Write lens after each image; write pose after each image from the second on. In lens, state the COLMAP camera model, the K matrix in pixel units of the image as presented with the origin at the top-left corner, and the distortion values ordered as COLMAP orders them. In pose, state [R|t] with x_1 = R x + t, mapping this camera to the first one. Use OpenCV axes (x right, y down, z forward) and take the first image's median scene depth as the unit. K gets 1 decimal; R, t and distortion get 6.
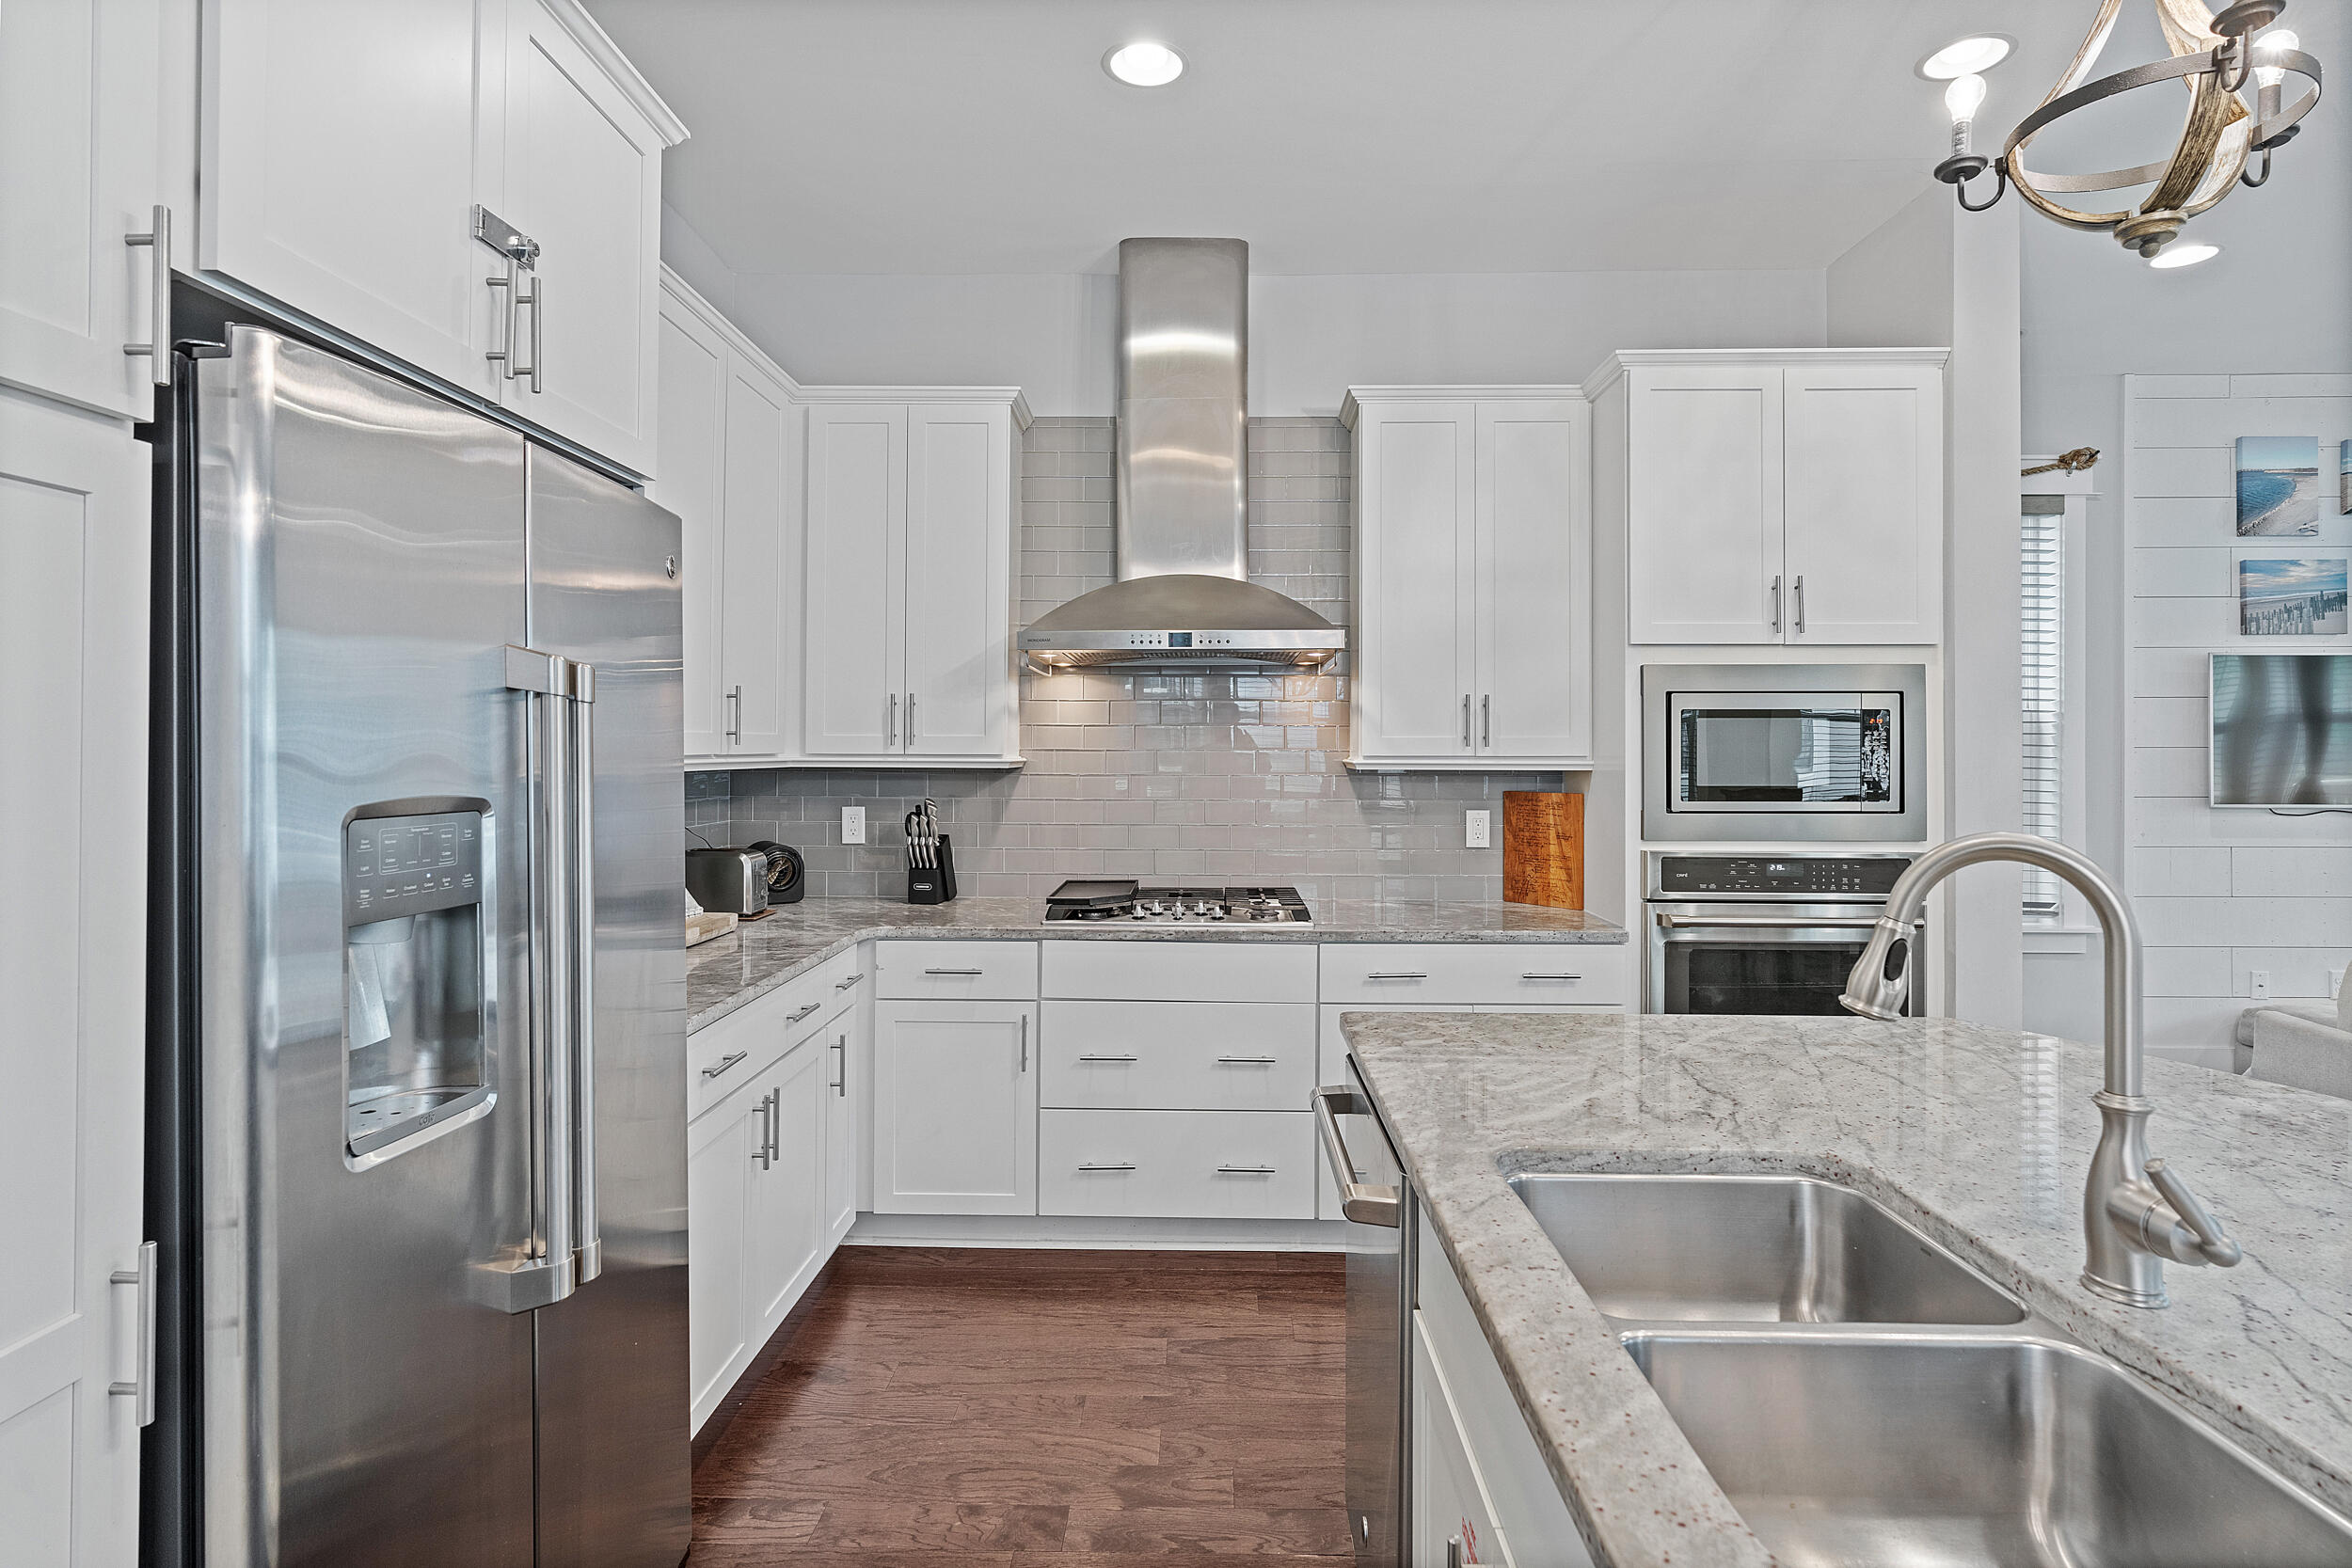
lens RADIAL K [[1192.3, 0, 1185.0], [0, 1192.3, 739.7], [0, 0, 1]] dist [-0.006597, 0.002294]
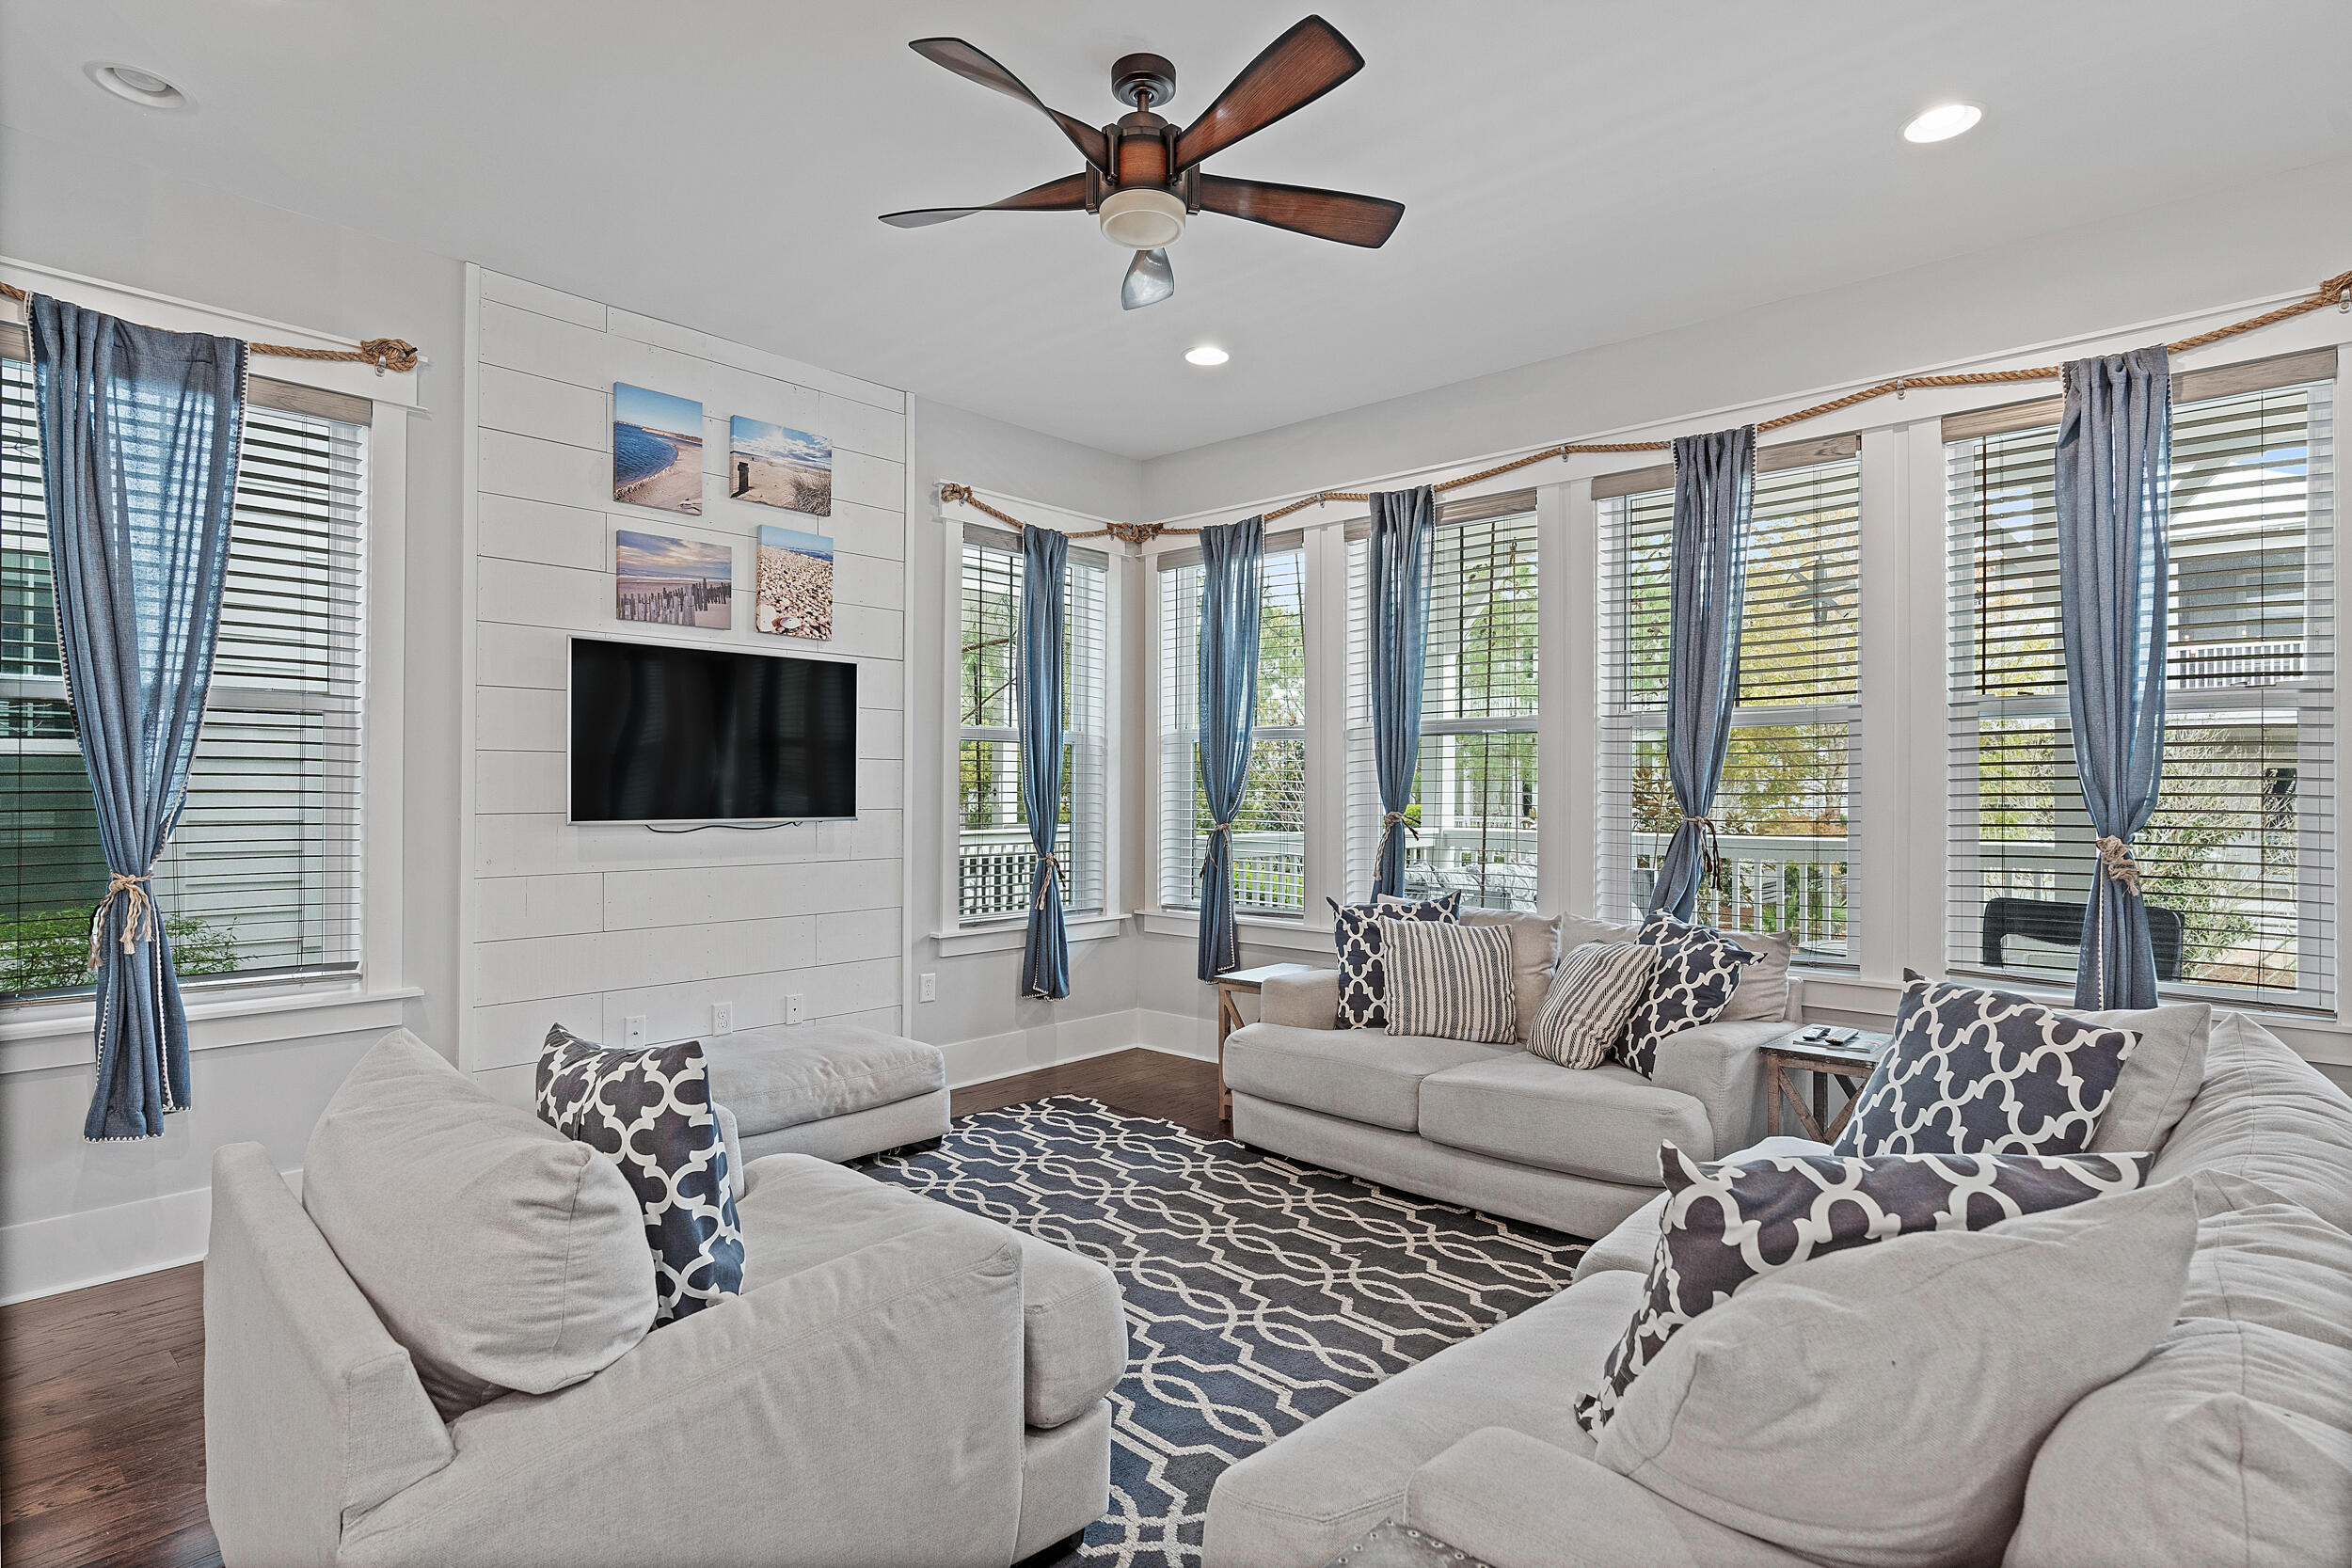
lens RADIAL K [[1192.3, 0, 1175.6], [0, 1192.3, 799.8], [0, 0, 1]] dist [-0.006597, 0.002294]
pose [[0.653134, -0.005849, 0.757220, 0.747564], [-0.009163, 0.999836, 0.015626, 0.032968], [-0.757187, -0.017144, 0.652973, 0.220190]]
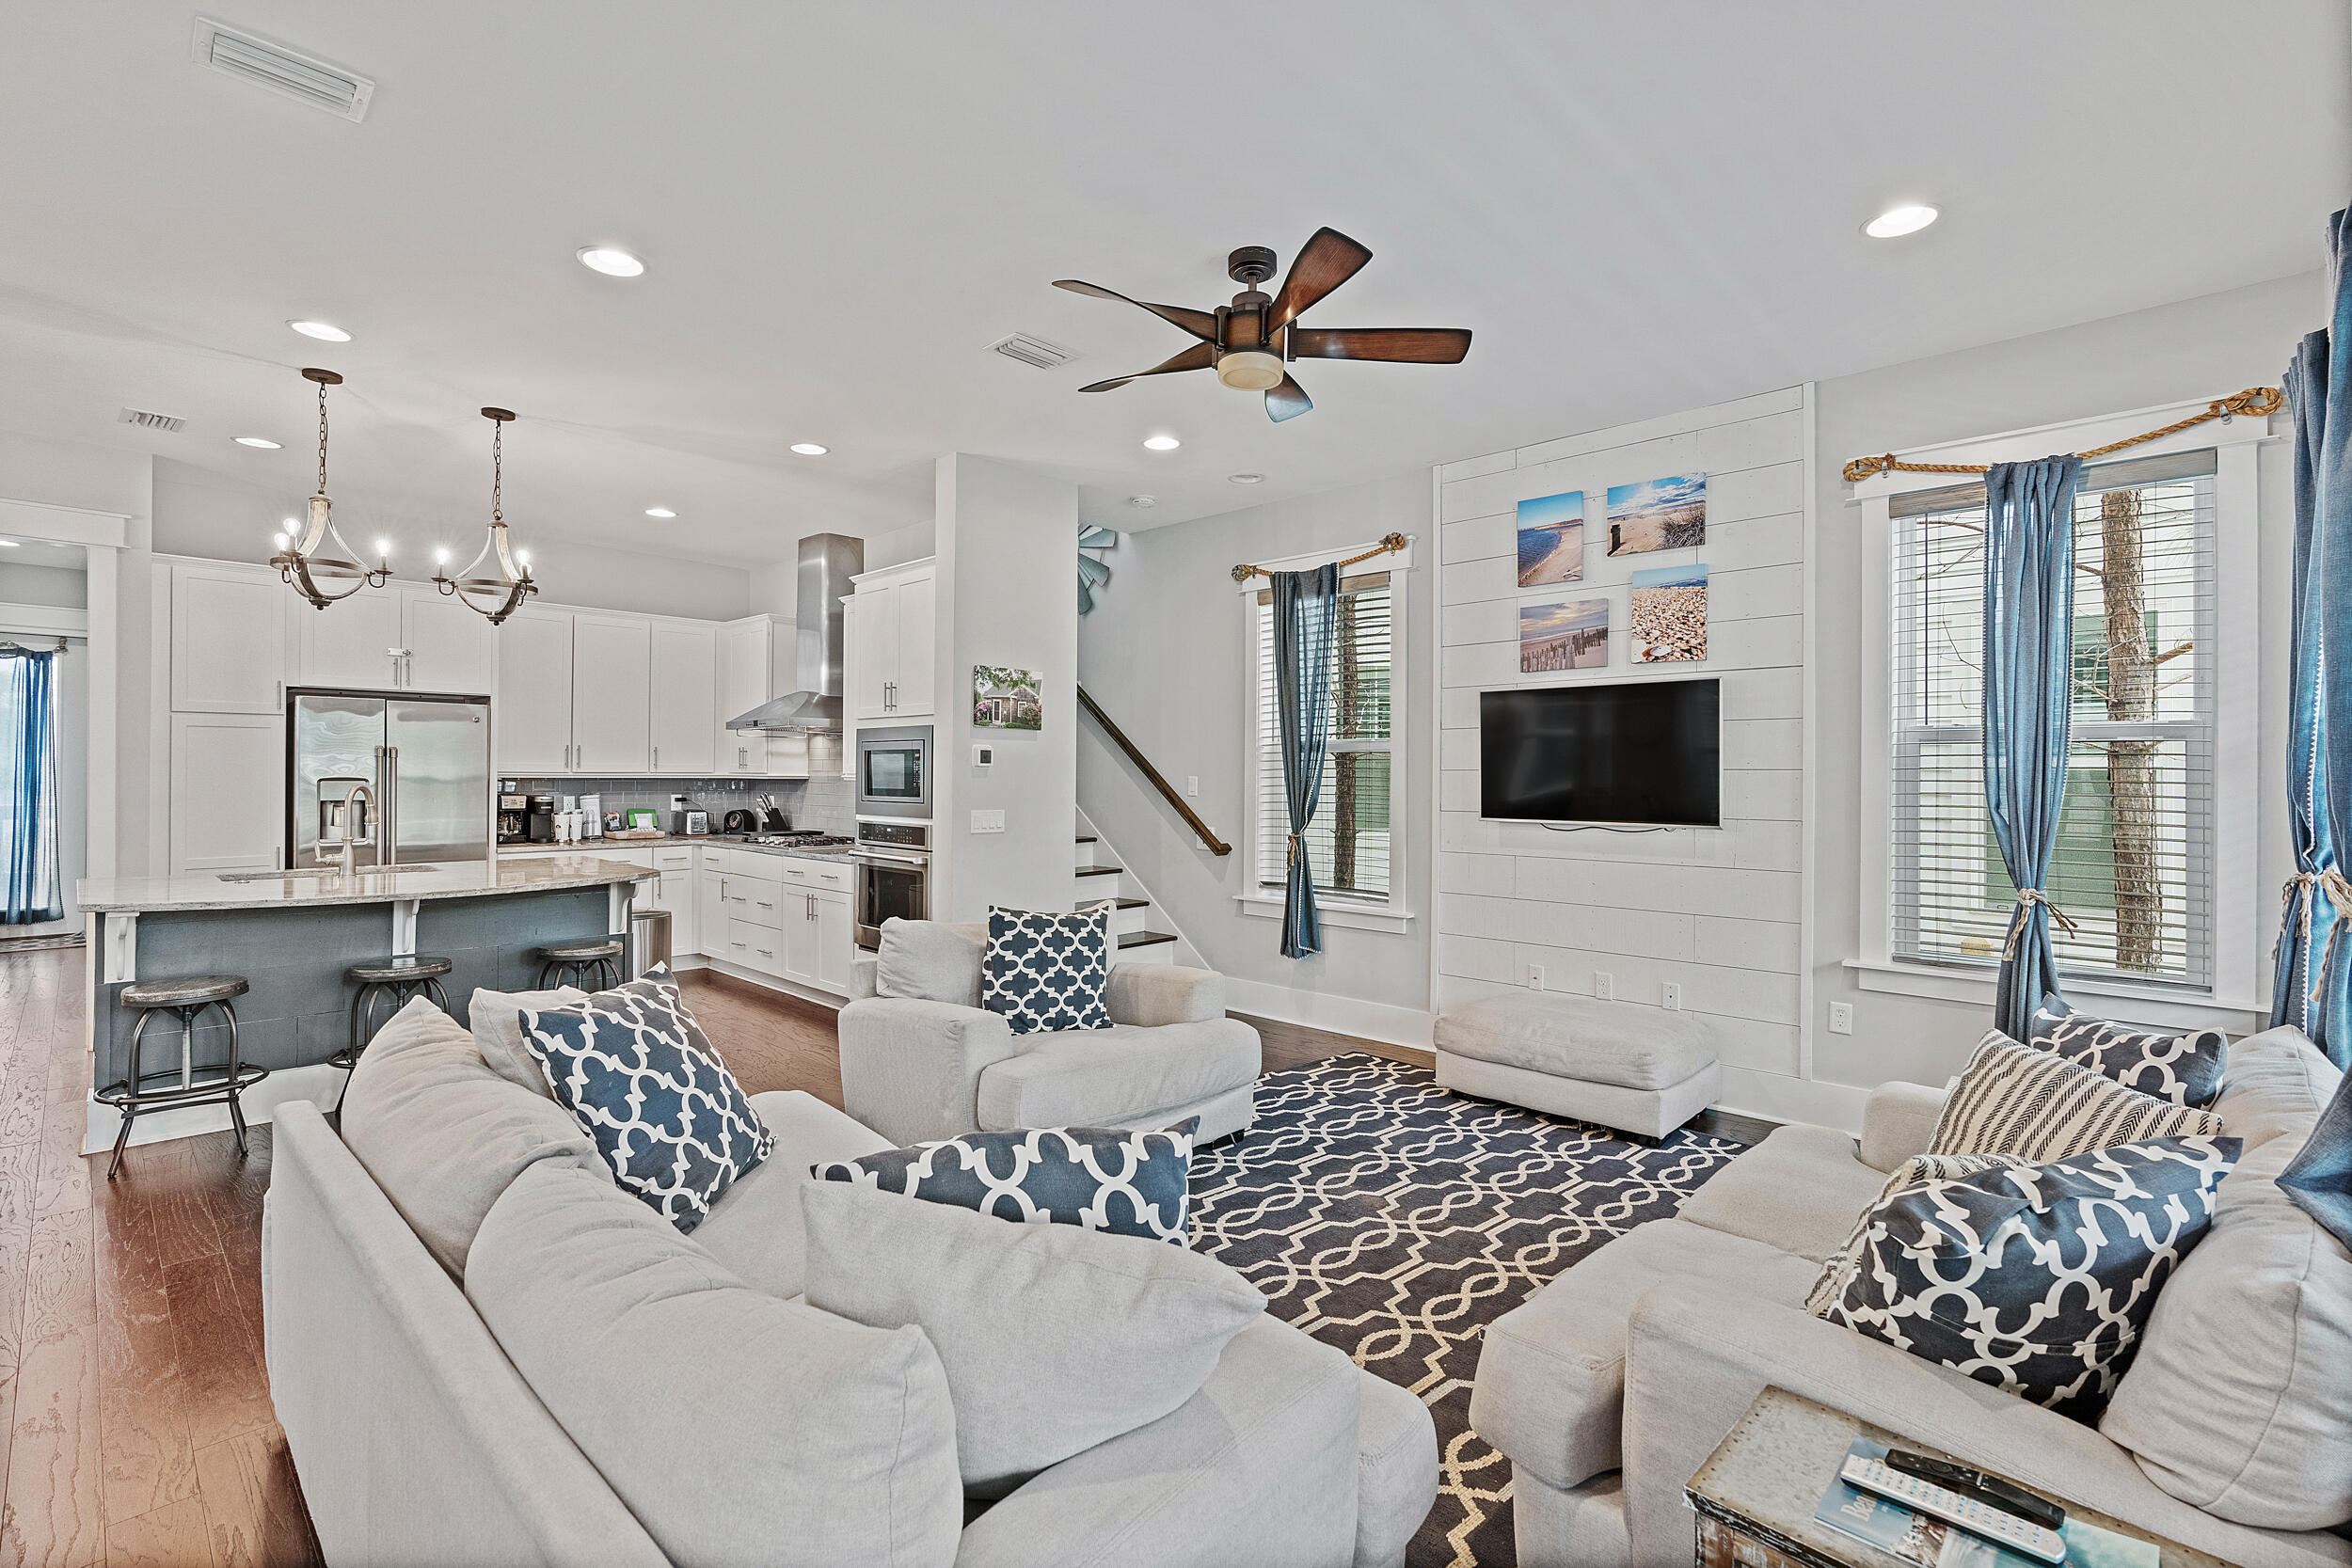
lens RADIAL K [[1055.0, 0, 1185.0], [0, 1055.0, 776.4], [0, 0, 1]] dist [-0.012040, 0.003947]
pose [[0.741261, 0.003868, -0.671206, 1.956932], [0.002080, 0.999965, 0.008059, 0.005295], [0.671214, -0.007370, 0.741227, 0.030231]]
